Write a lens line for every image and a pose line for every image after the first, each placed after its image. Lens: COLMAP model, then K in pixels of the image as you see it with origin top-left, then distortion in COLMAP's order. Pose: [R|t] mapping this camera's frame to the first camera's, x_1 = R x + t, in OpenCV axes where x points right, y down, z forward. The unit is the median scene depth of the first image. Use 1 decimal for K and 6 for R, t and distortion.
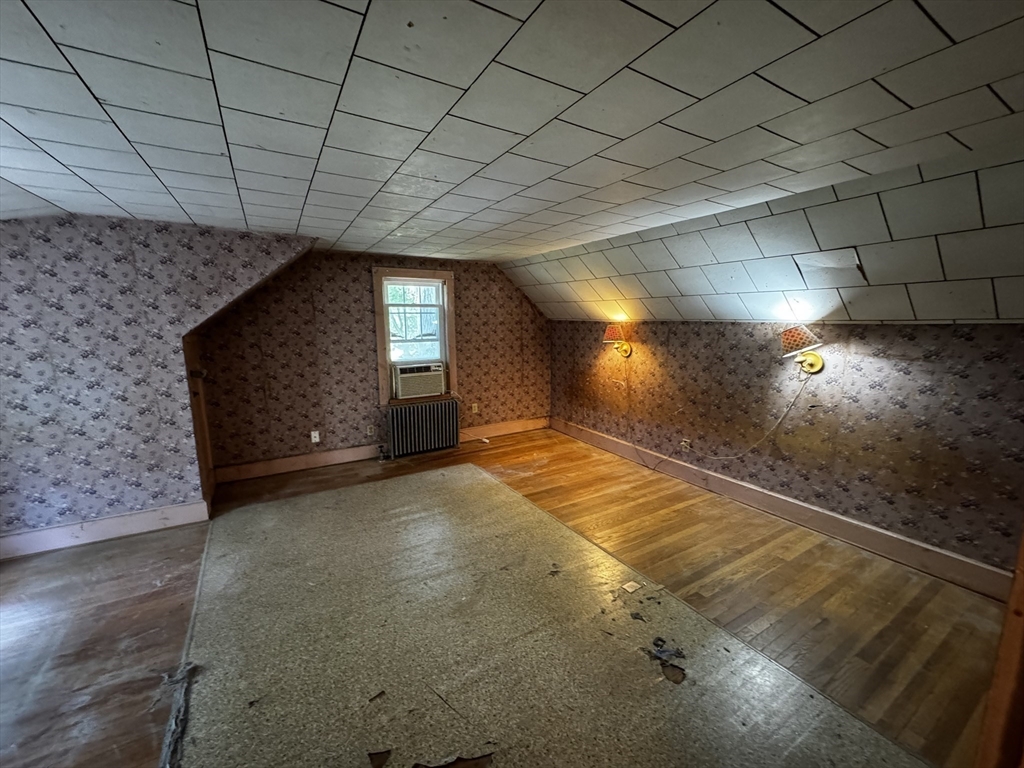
lens RADIAL K [[408.2, 0, 511.4], [0, 408.2, 383.5], [0, 0, 1]] dist [-0.002142, -0.000098]
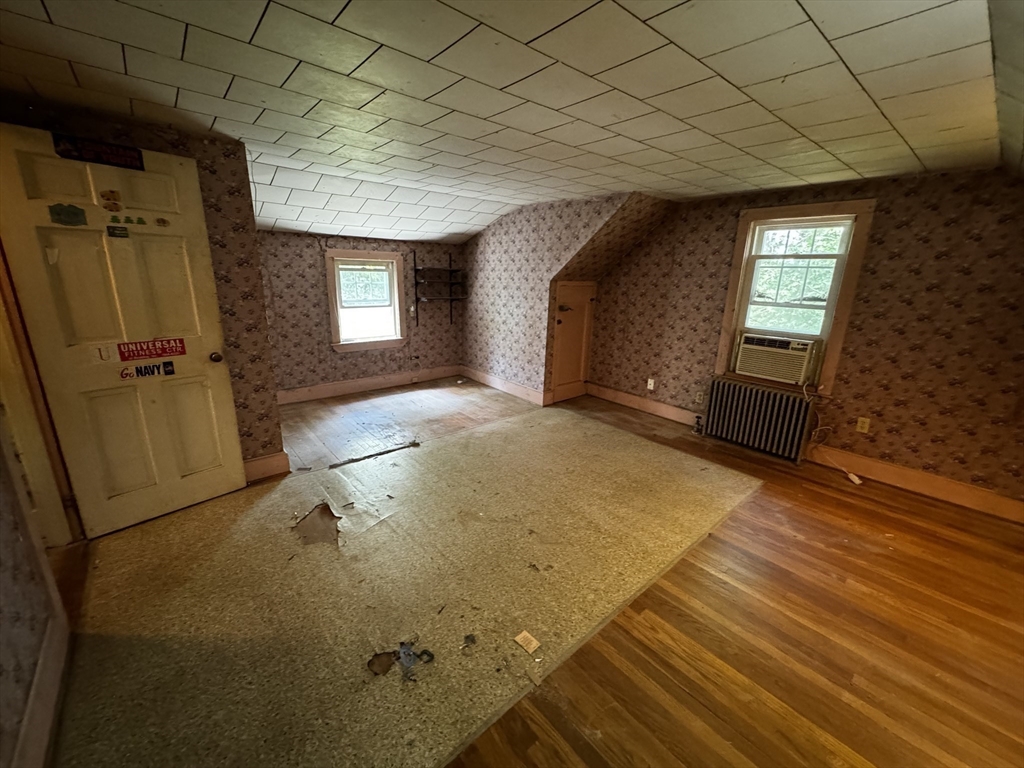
lens RADIAL K [[410.1, 0, 515.5], [0, 410.1, 384.8], [0, 0, 1]] dist [-0.000690, 0.000069]
pose [[0.175471, 0.271408, -0.946334, 0.476229], [-0.182971, 0.953491, 0.239534, -0.061238], [0.967332, 0.131121, 0.216970, 0.421286]]
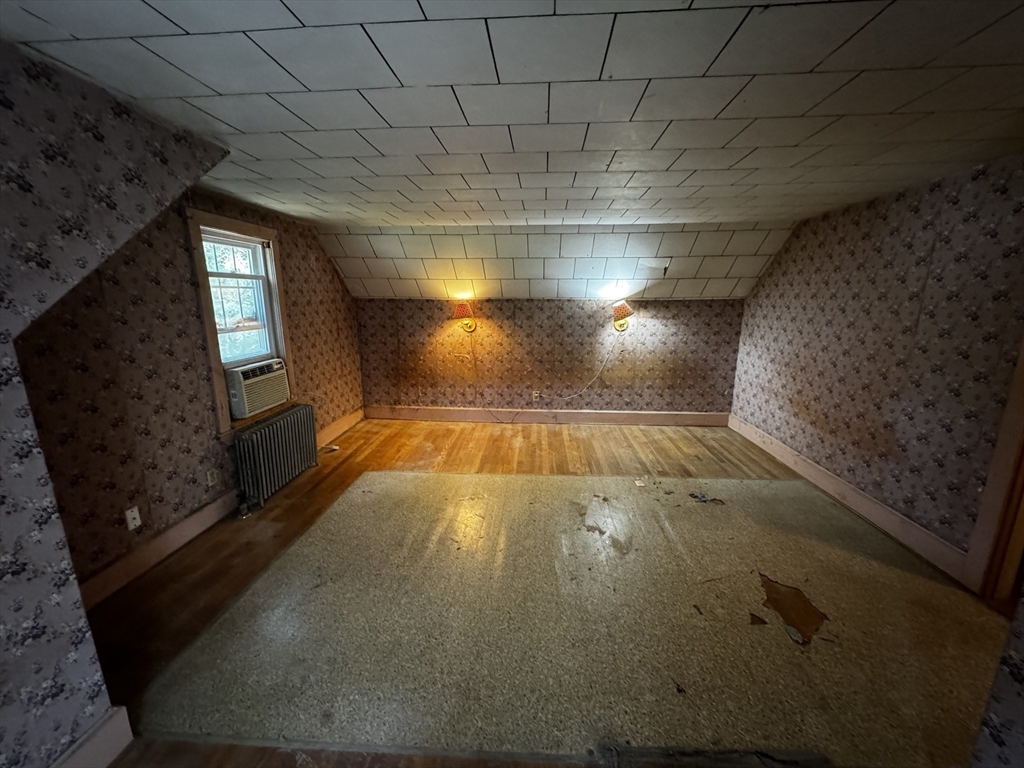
lens RADIAL K [[408.2, 0, 511.4], [0, 408.2, 383.5], [0, 0, 1]] dist [-0.002142, -0.000098]
pose [[0.573512, -0.166922, 0.802010, -0.593737], [0.126947, 0.985303, 0.114292, -0.041248], [-0.809301, 0.036265, 0.586274, 0.281012]]
